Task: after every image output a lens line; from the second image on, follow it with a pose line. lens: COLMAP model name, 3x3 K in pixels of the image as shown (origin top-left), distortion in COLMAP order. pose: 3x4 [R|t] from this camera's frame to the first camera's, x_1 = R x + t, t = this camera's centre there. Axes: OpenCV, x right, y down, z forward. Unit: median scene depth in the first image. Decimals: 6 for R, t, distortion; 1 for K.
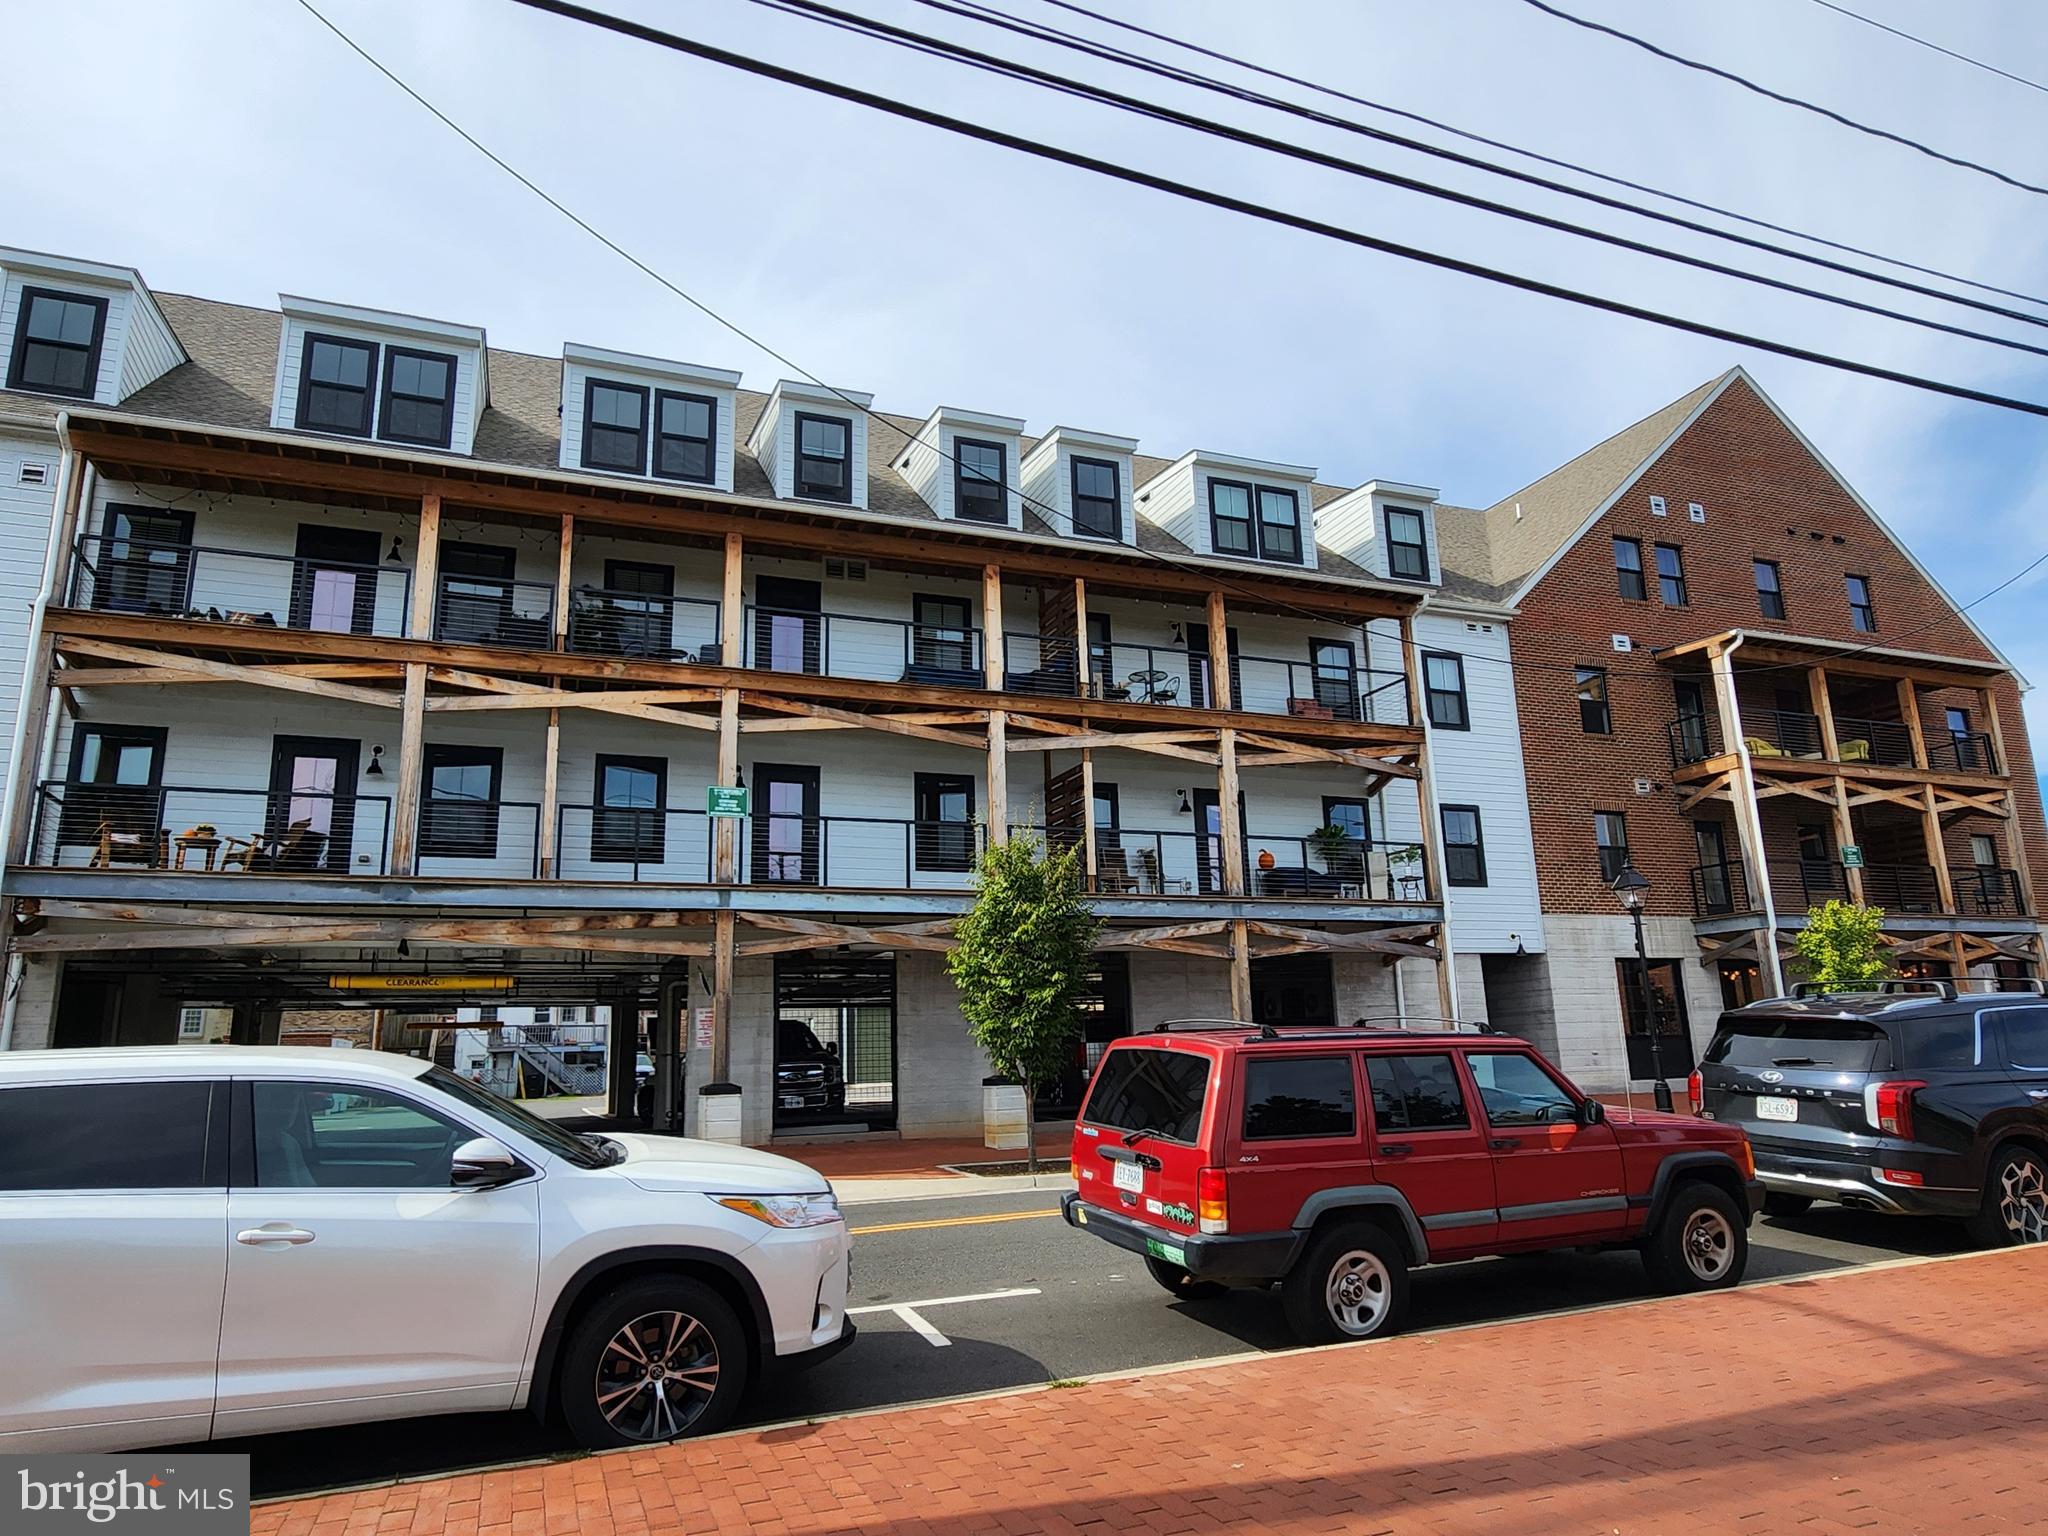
lens RADIAL K [[1186.8, 0, 1025.4], [0, 1186.8, 777.3], [0, 0, 1]] dist [0.003294, 0.001381]
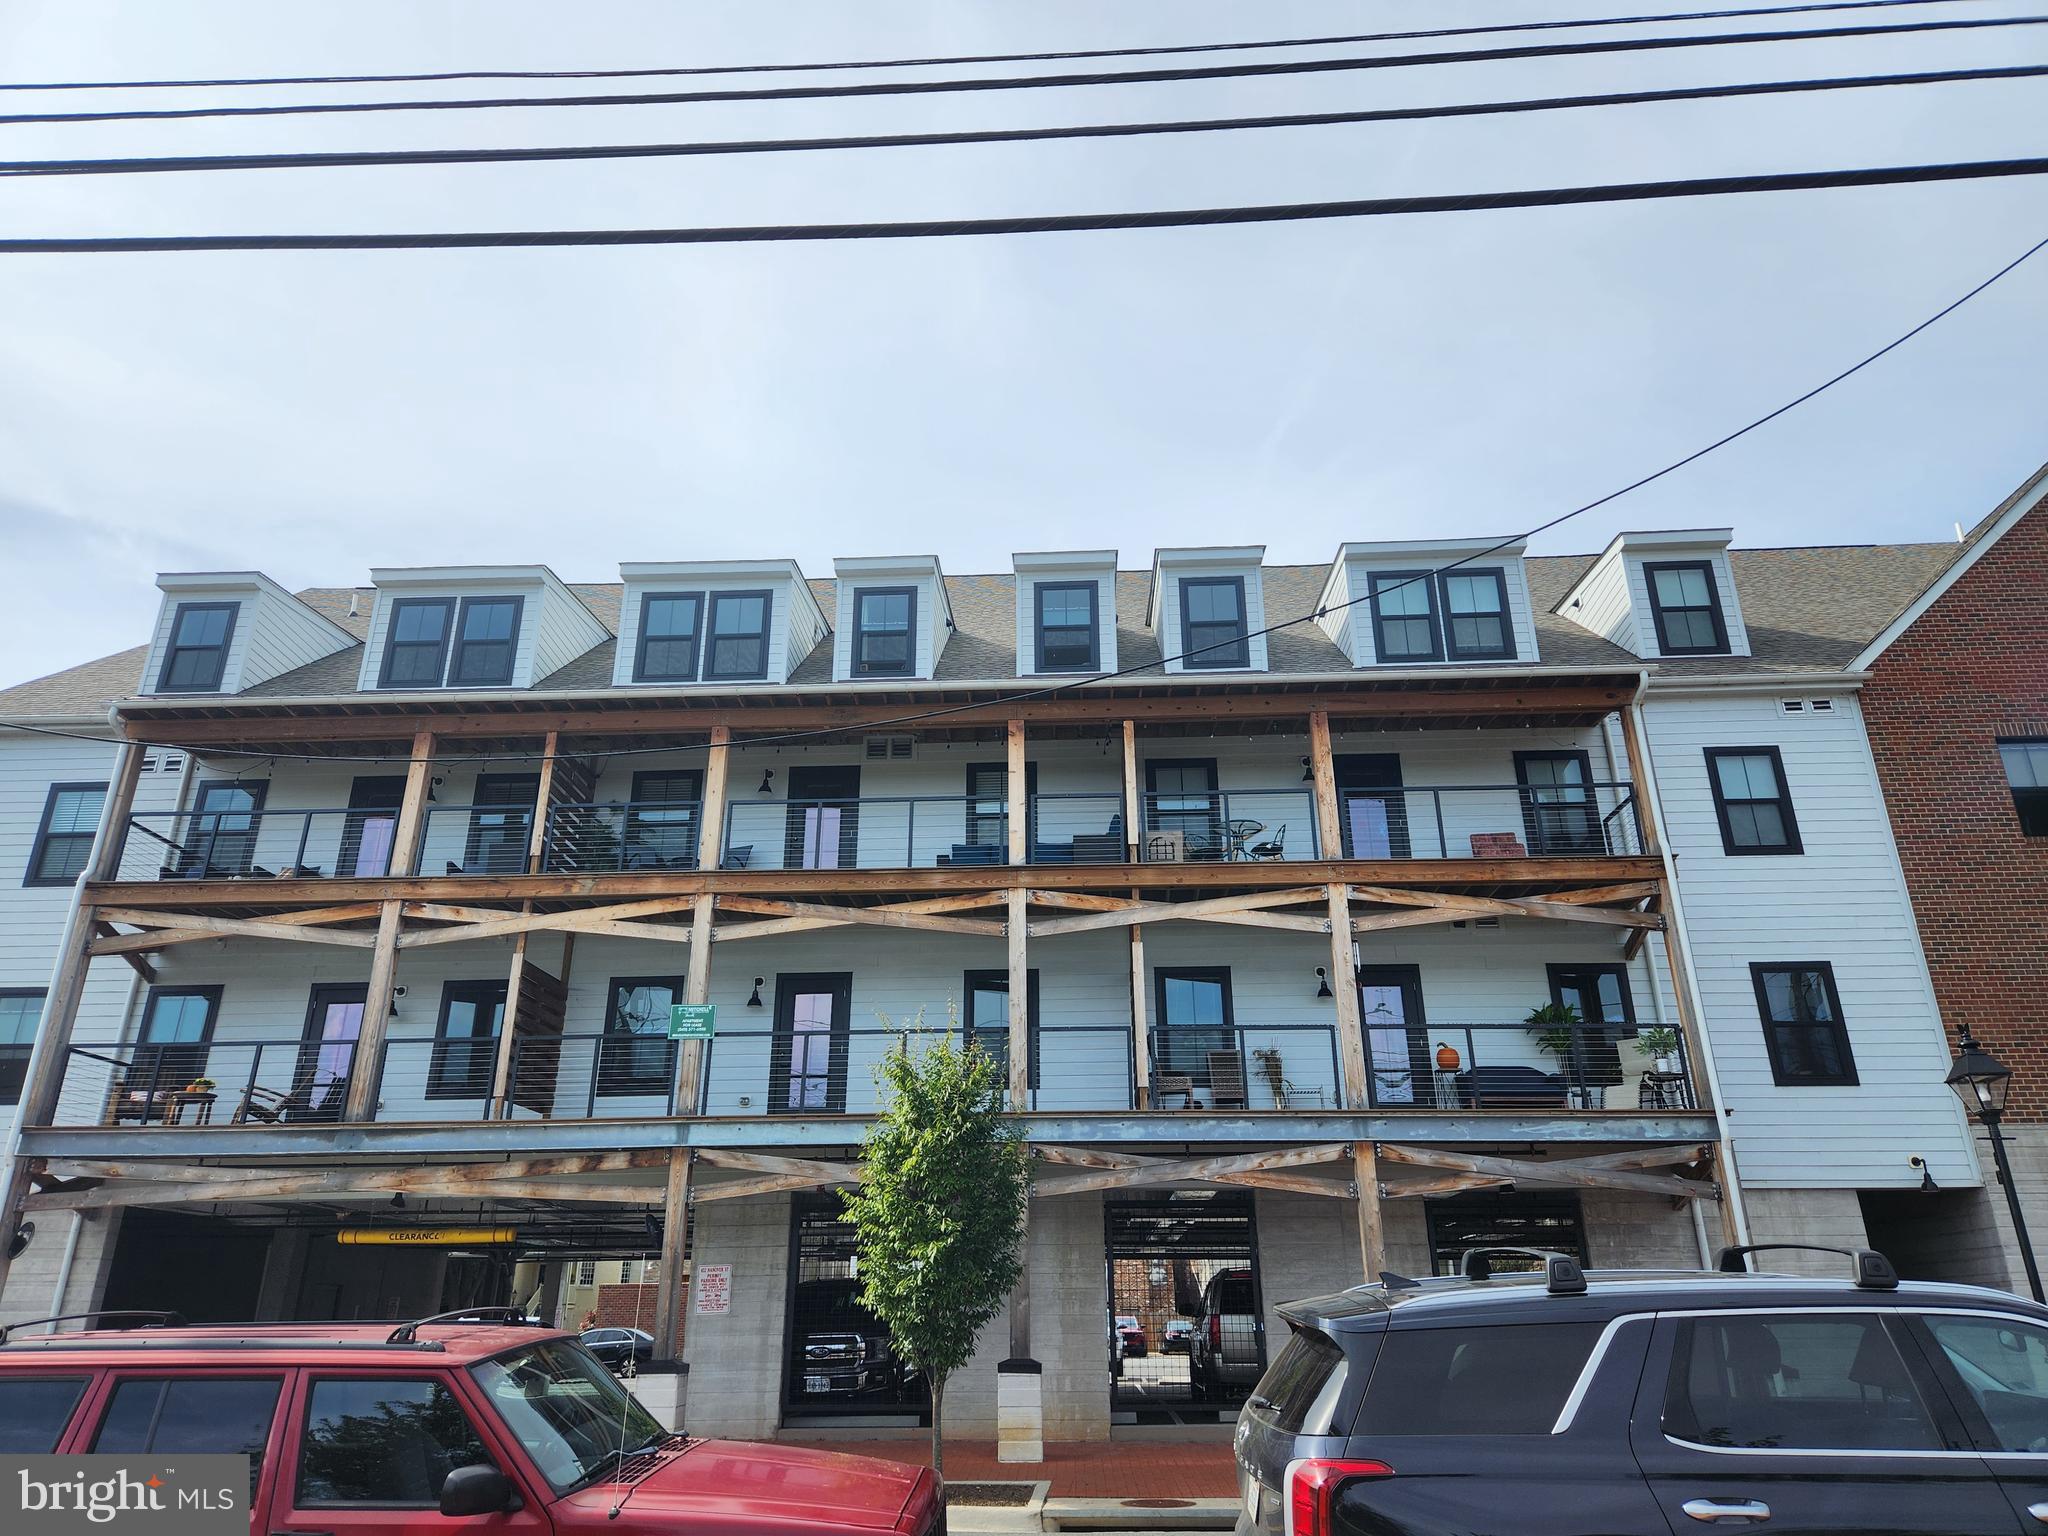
lens RADIAL K [[1337.1, 0, 1025.4], [0, 1337.1, 747.6], [0, 0, 1]] dist [0.054246, -0.026867]
pose [[0.919182, -0.134757, -0.370062, 0.320516], [0.069455, 0.980378, -0.184486, 0.018944], [0.387661, 0.143873, 0.910505, 0.119075]]
